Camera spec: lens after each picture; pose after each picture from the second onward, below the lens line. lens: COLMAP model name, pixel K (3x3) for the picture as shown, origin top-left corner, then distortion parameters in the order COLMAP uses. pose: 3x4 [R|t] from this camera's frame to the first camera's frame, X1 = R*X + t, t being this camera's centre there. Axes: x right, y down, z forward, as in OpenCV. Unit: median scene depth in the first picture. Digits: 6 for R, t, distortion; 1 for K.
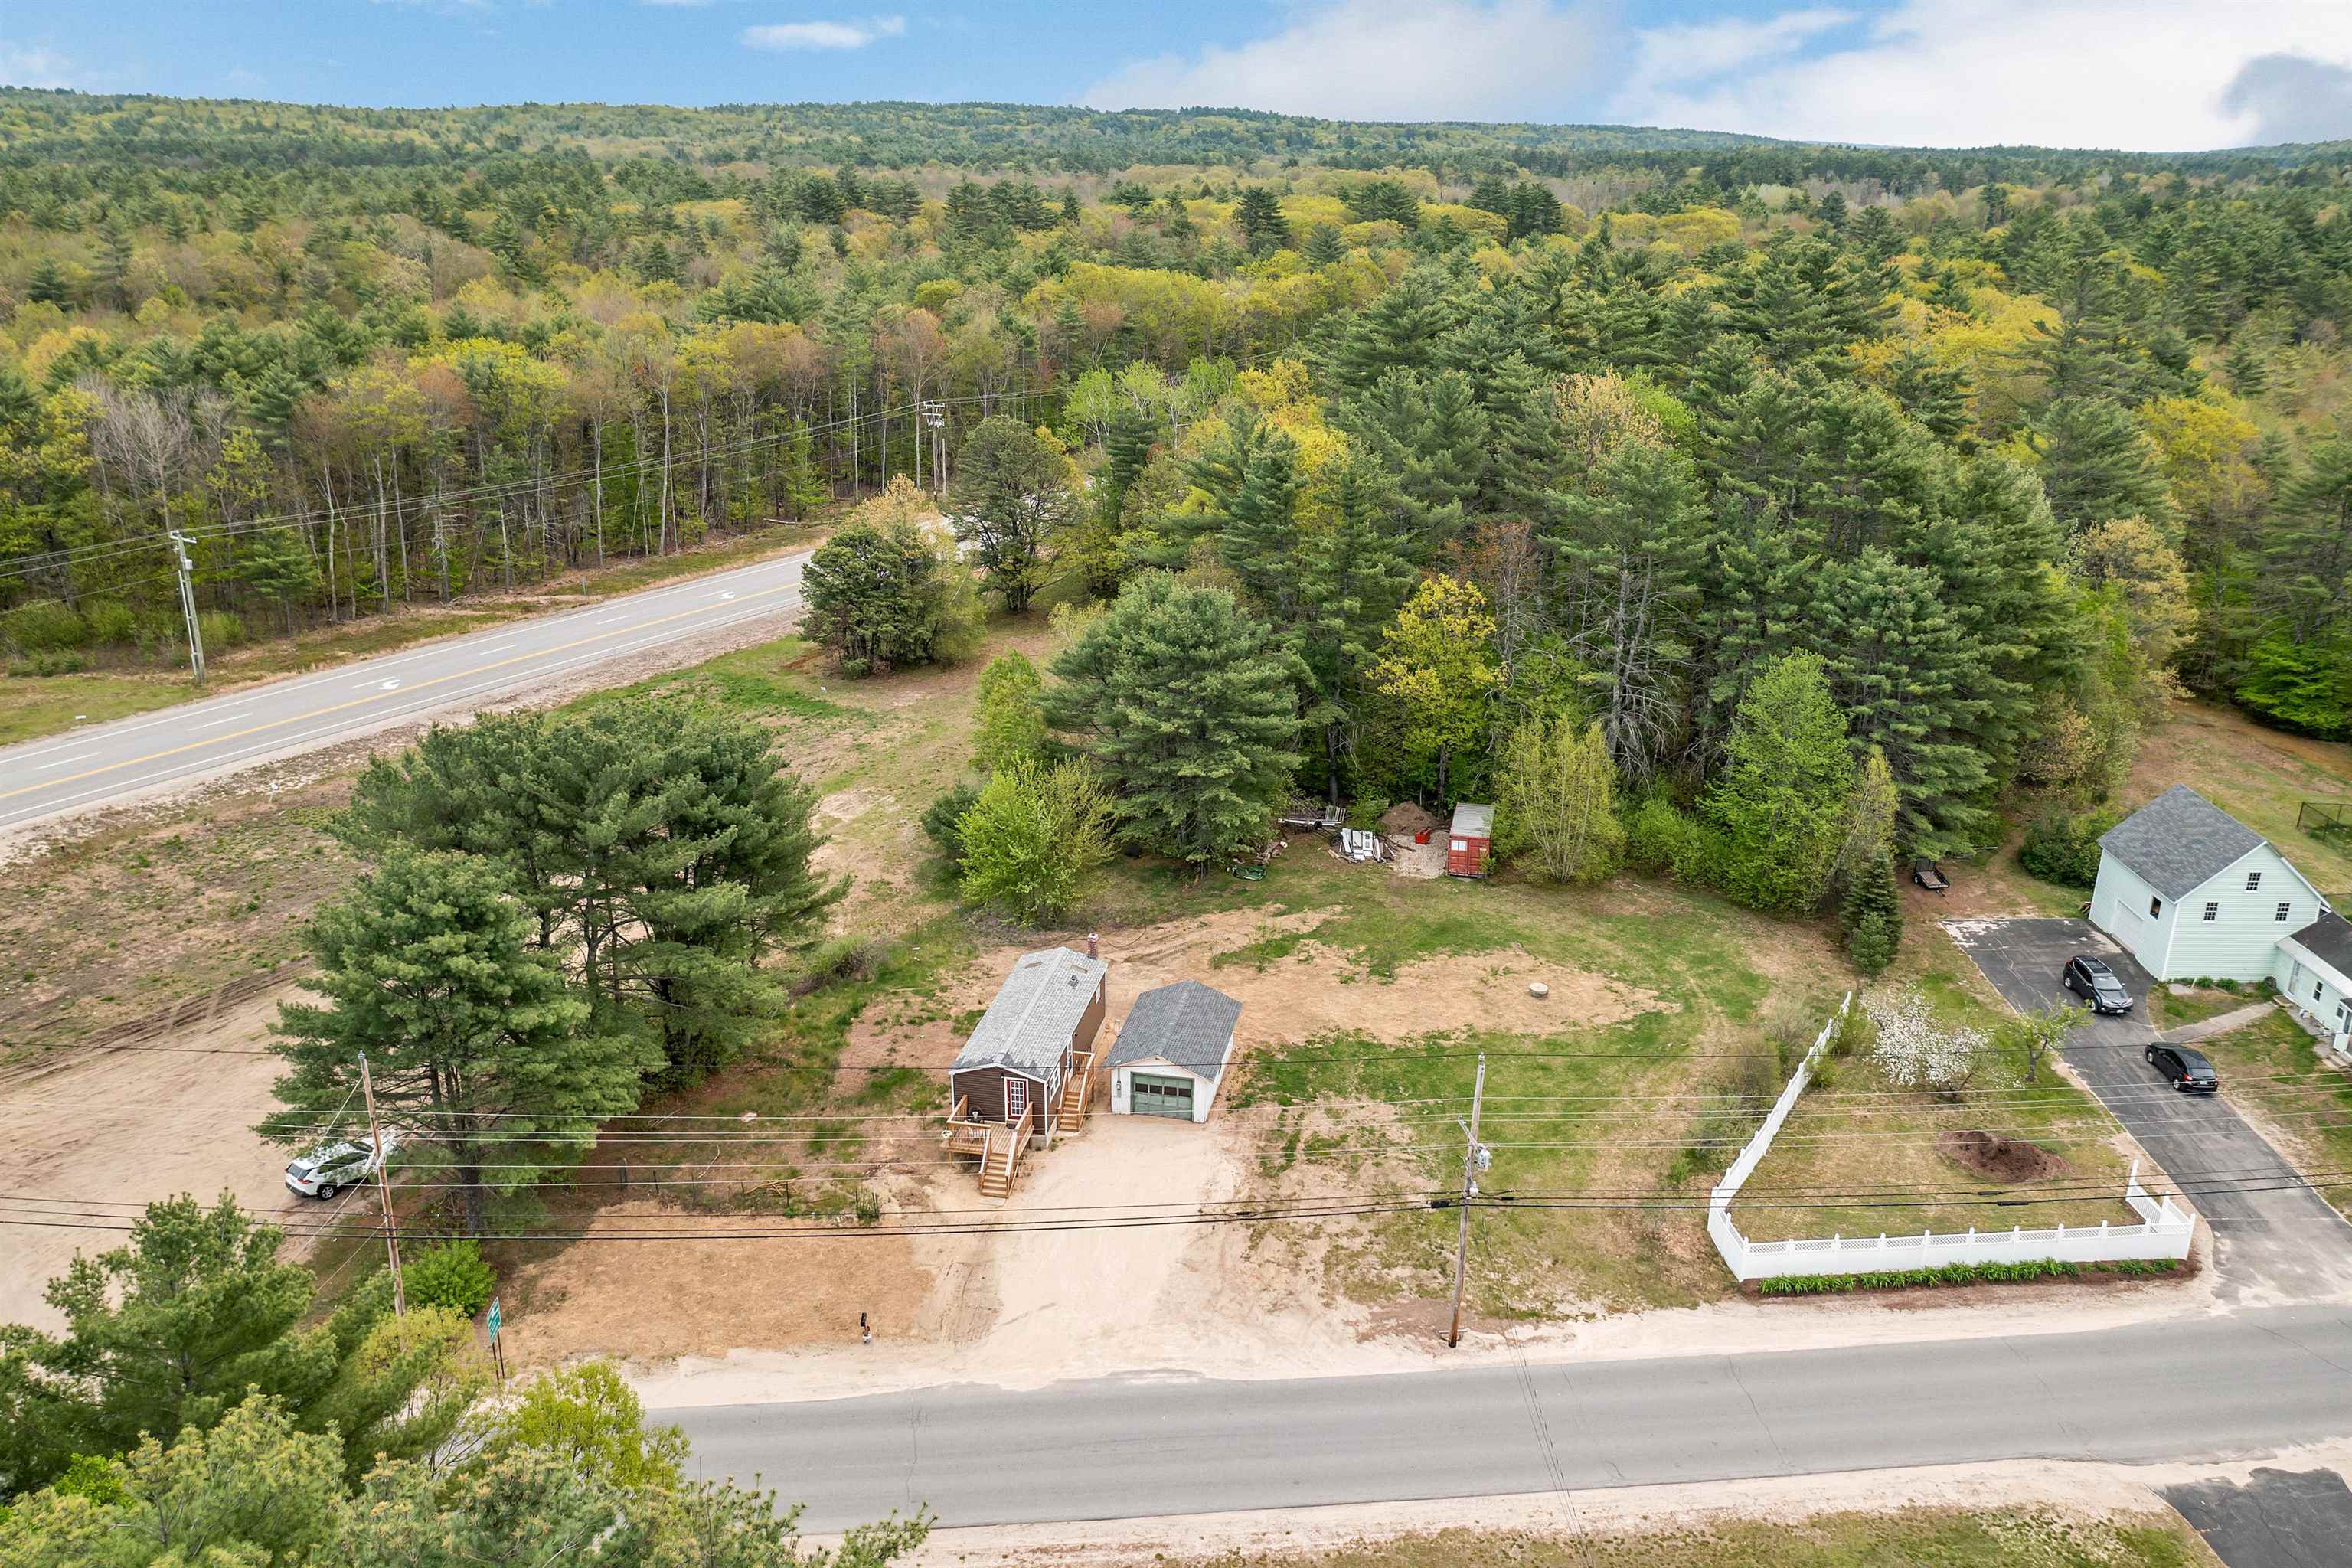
lens RADIAL K [[1842.8, 0, 1176.0], [0, 1842.8, 784.0], [0, 0, 1]] dist [-0.018633, -0.003868]
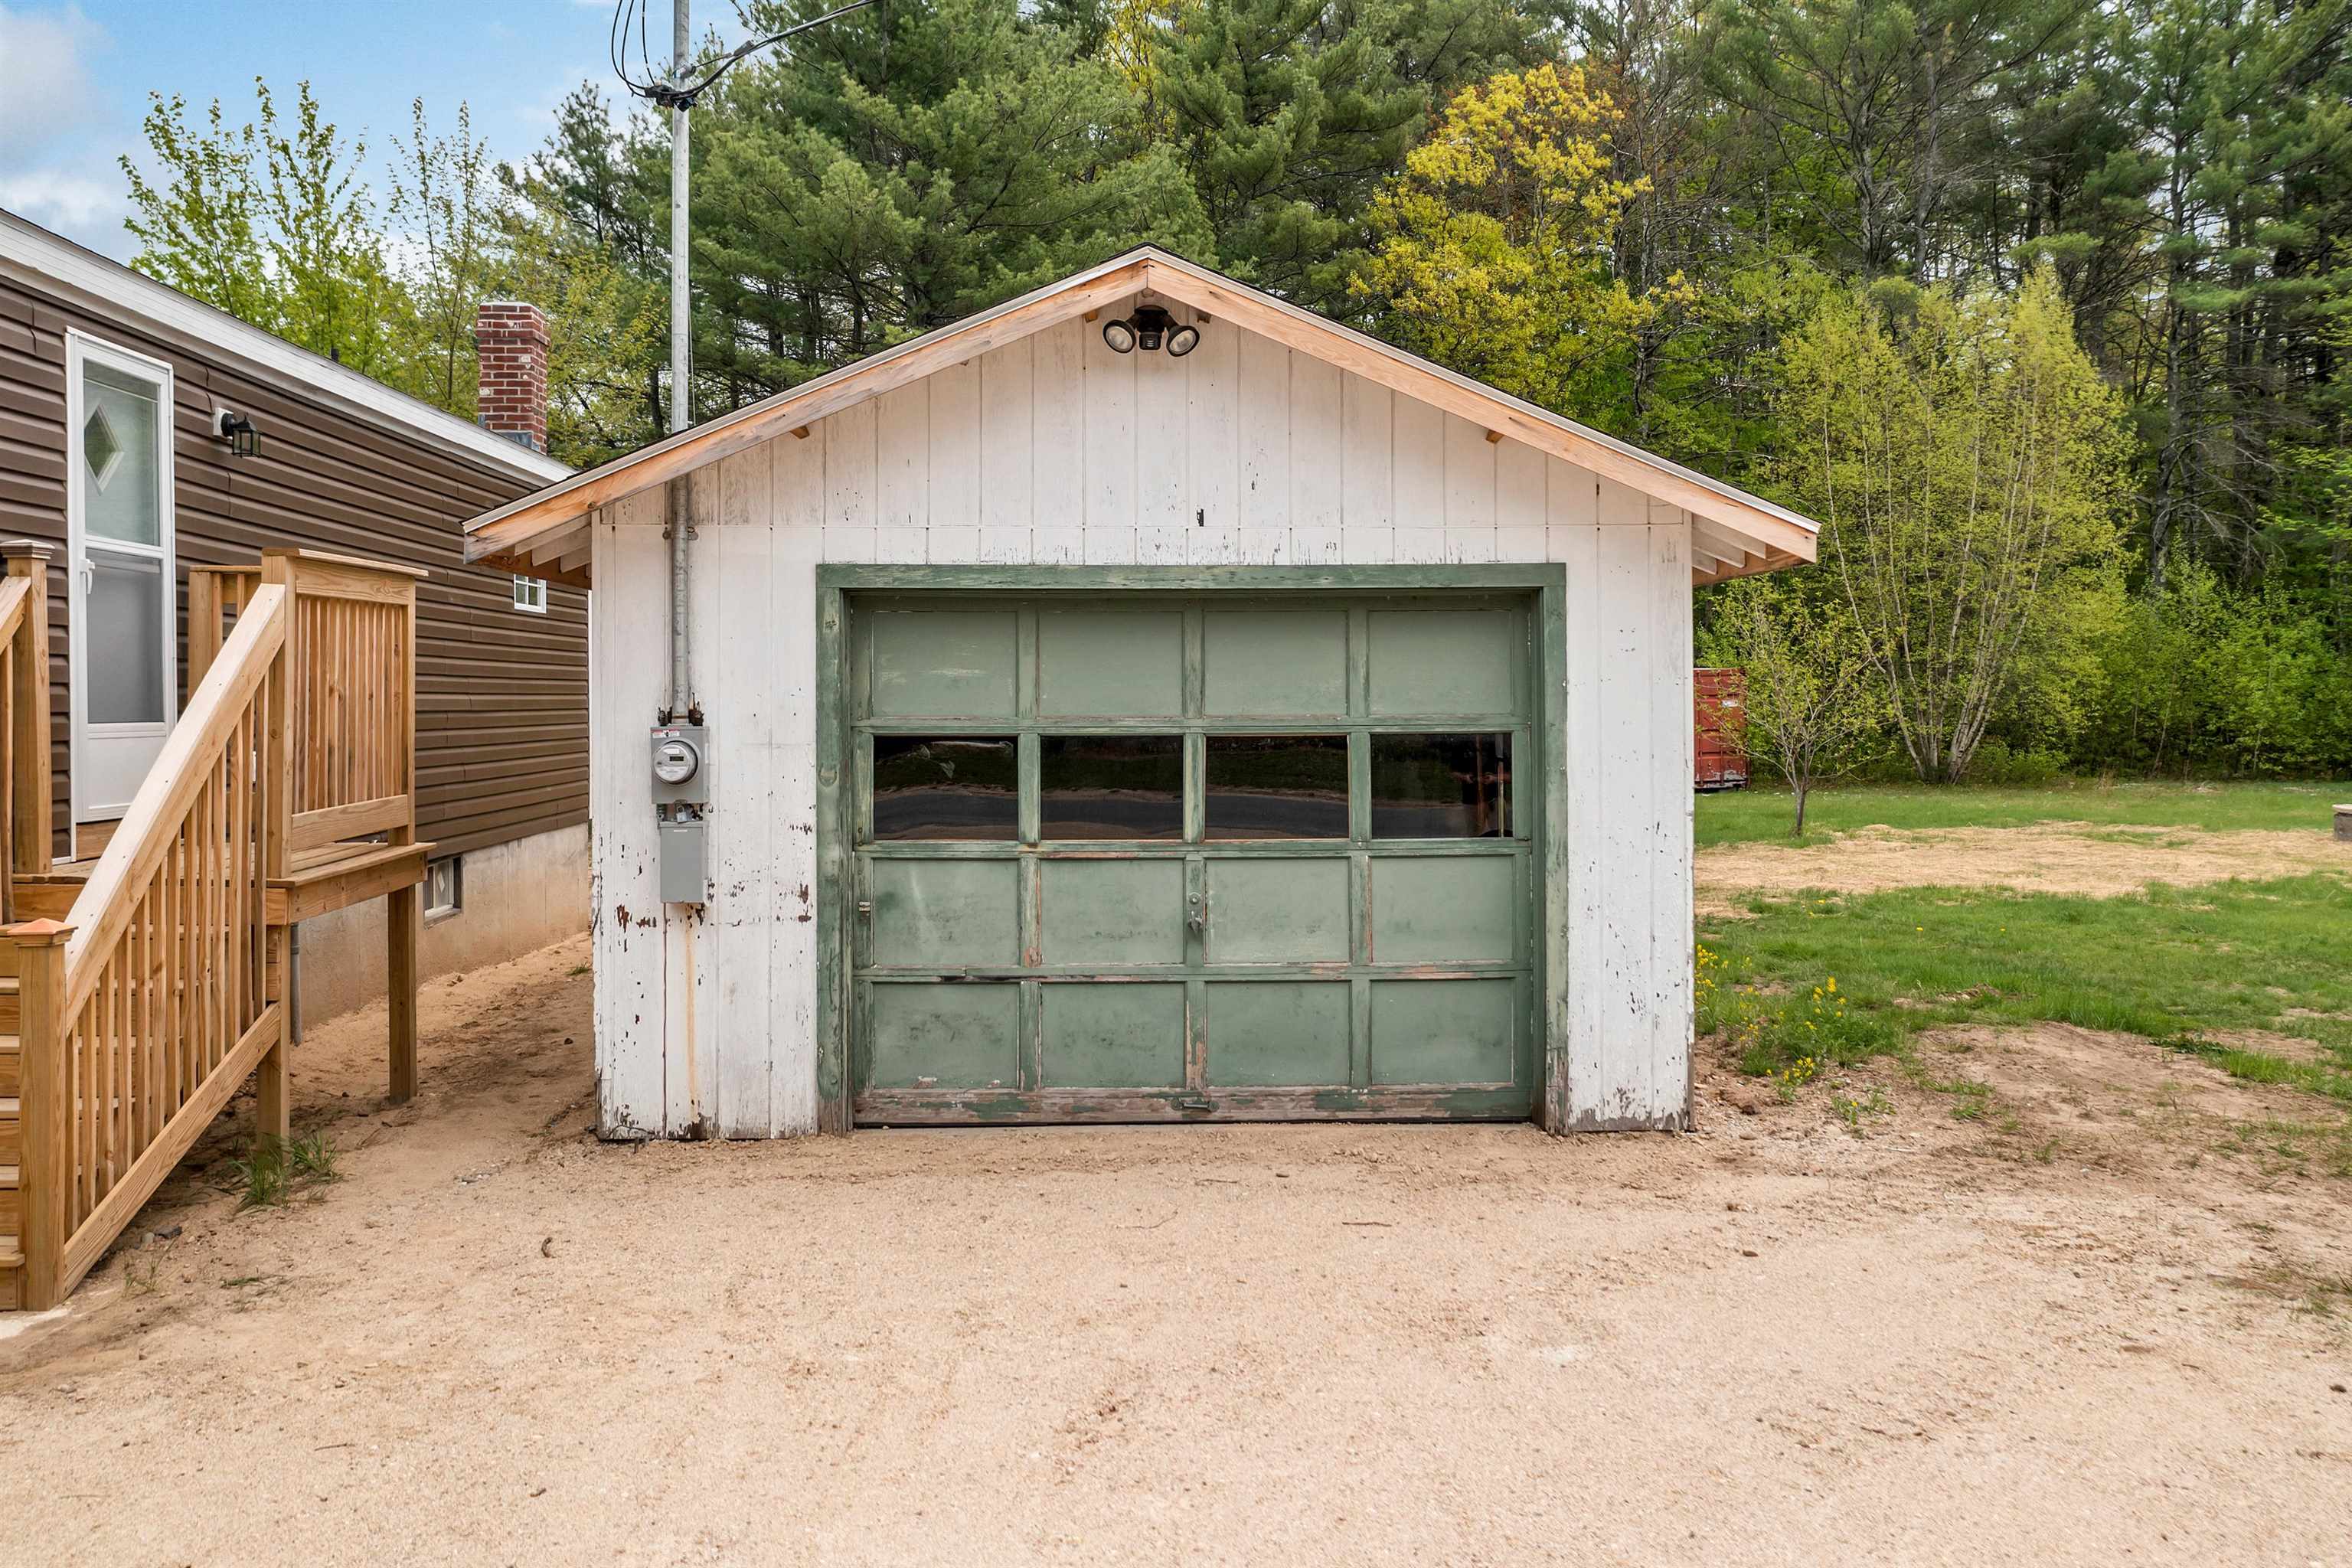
lens RADIAL K [[1952.8, 0, 1172.2], [0, 1952.8, 713.3], [0, 0, 1]] dist [0.004447, 0.011839]
pose [[0.978041, -0.007061, 0.208291, -0.027545], [0.073021, 0.947683, -0.310750, 0.191589], [-0.195200, 0.319136, 0.927388, 0.909912]]
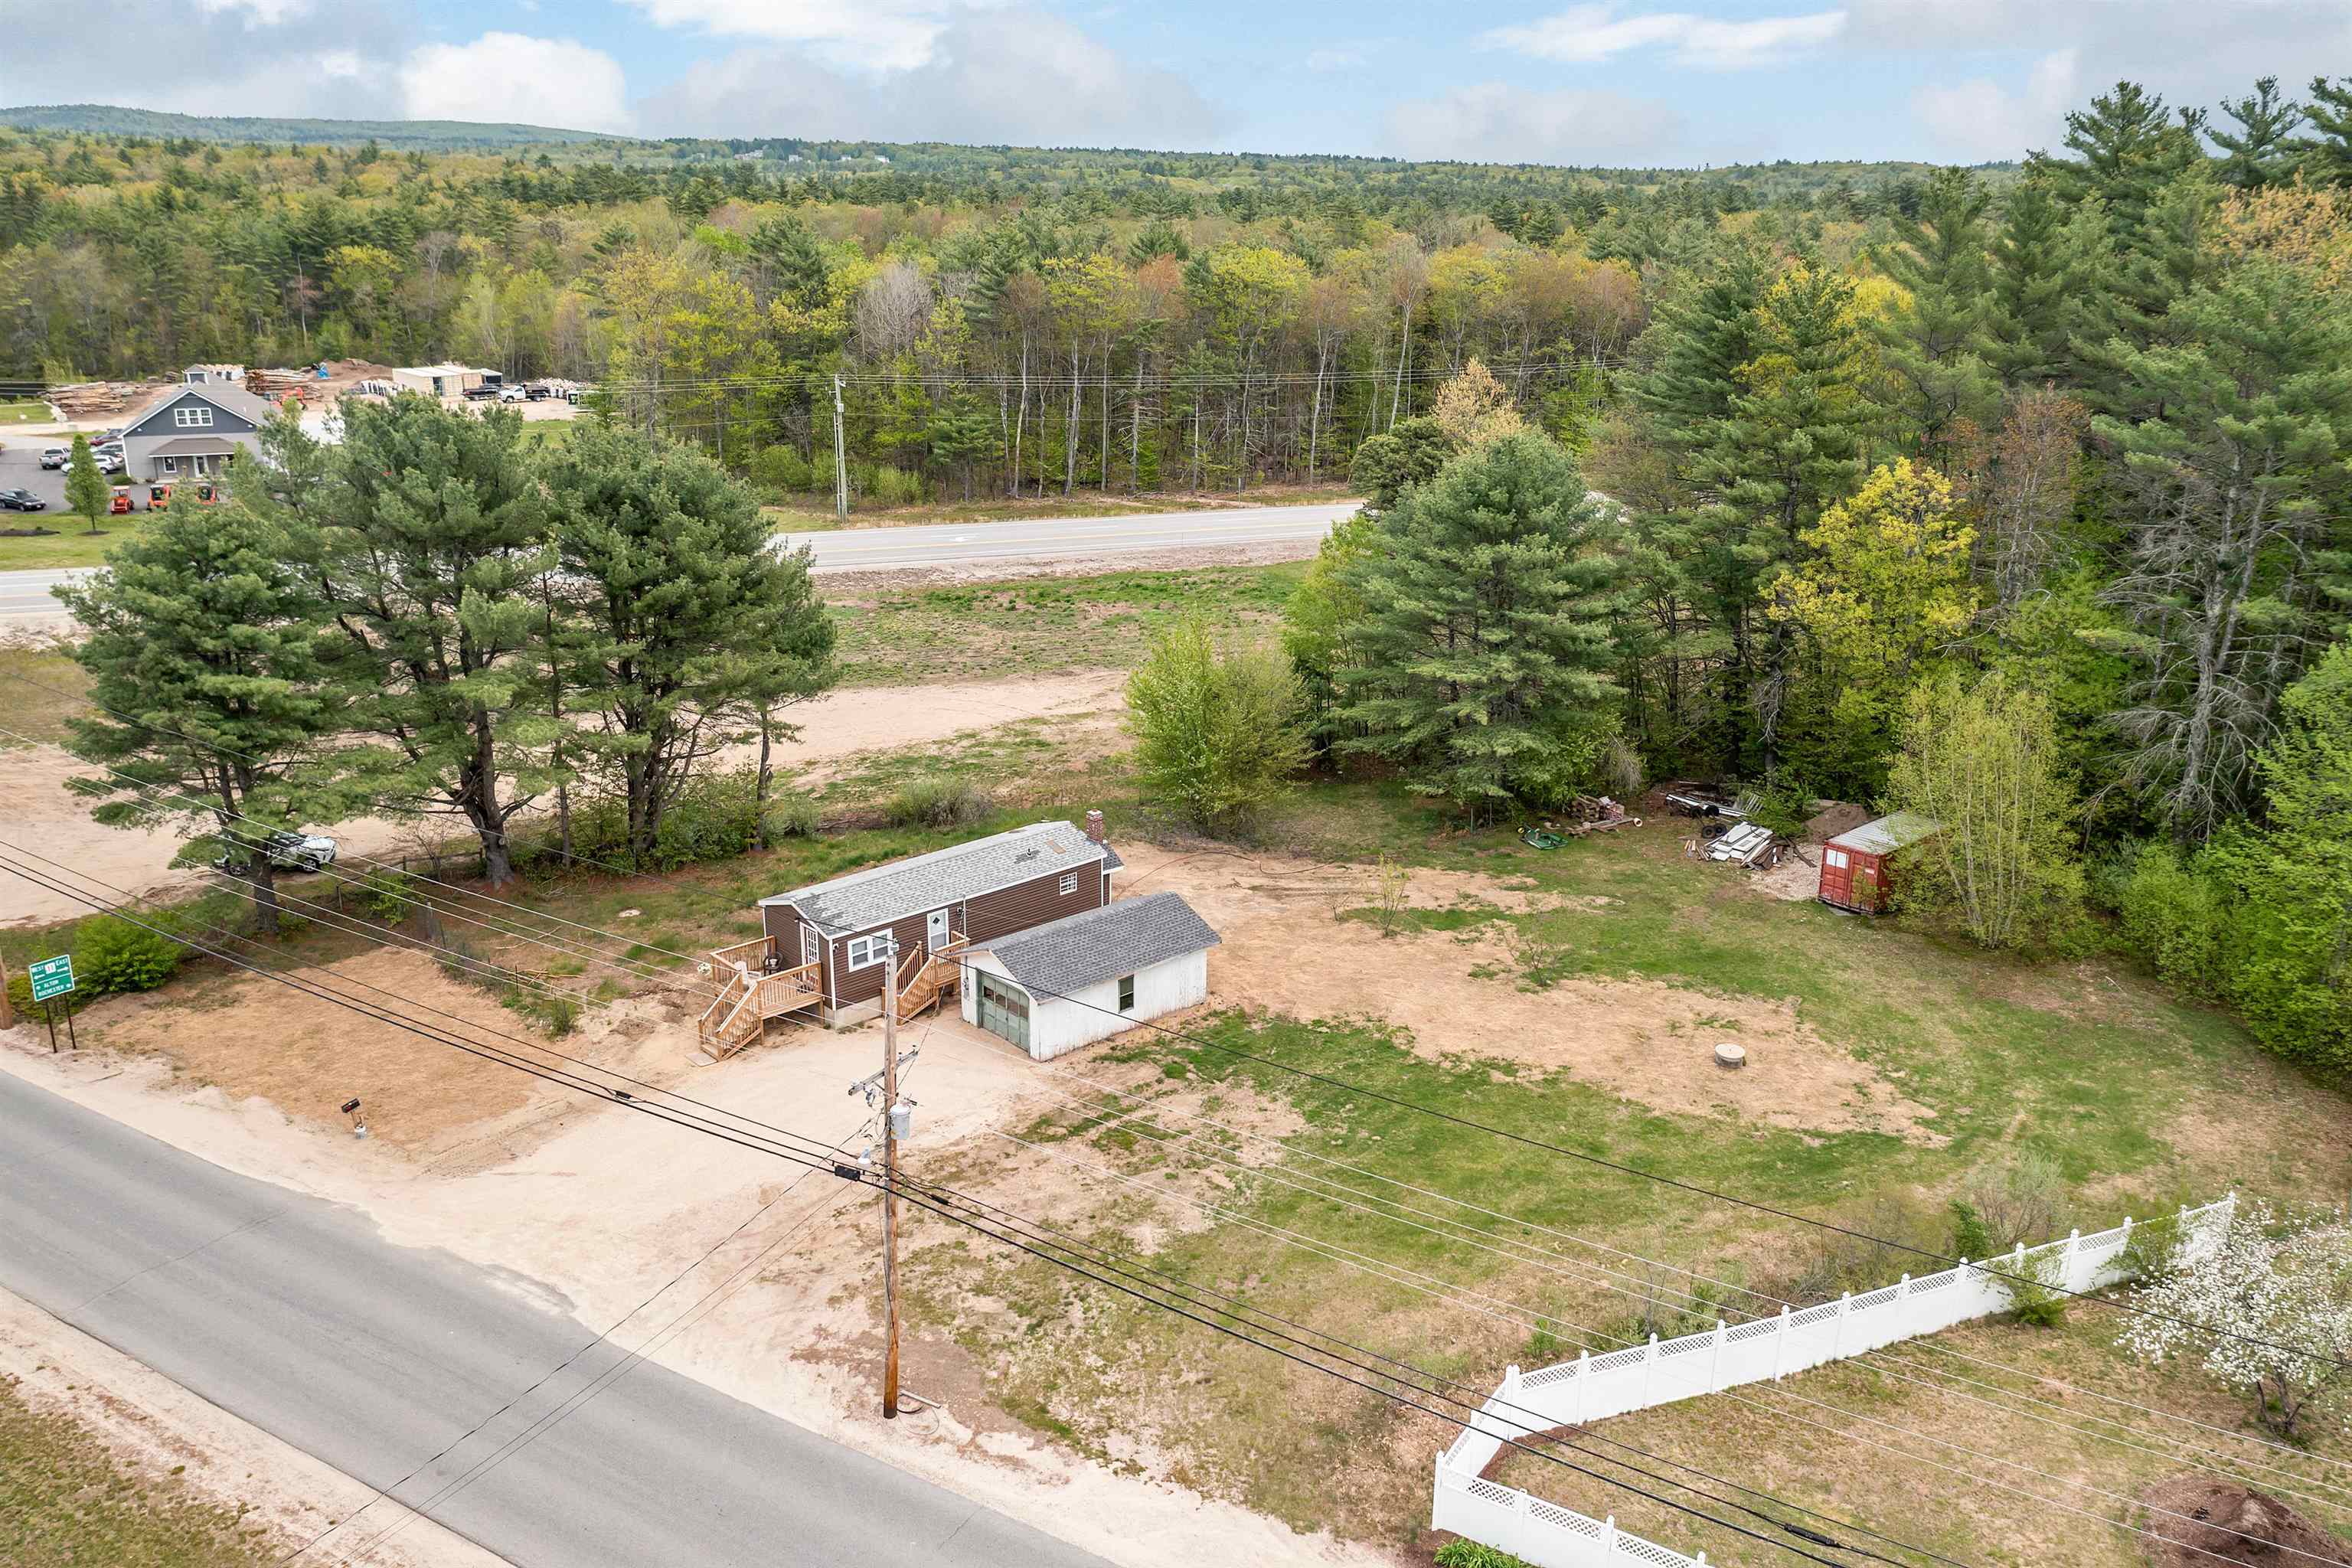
lens RADIAL K [[1842.8, 0, 1176.0], [0, 1842.8, 784.0], [0, 0, 1]] dist [-0.018633, -0.003868]
pose [[0.800195, 0.174965, -0.573651, 0.451253], [-0.196114, 0.980252, 0.025416, 0.049072], [0.566770, 0.092163, 0.818705, 0.429430]]
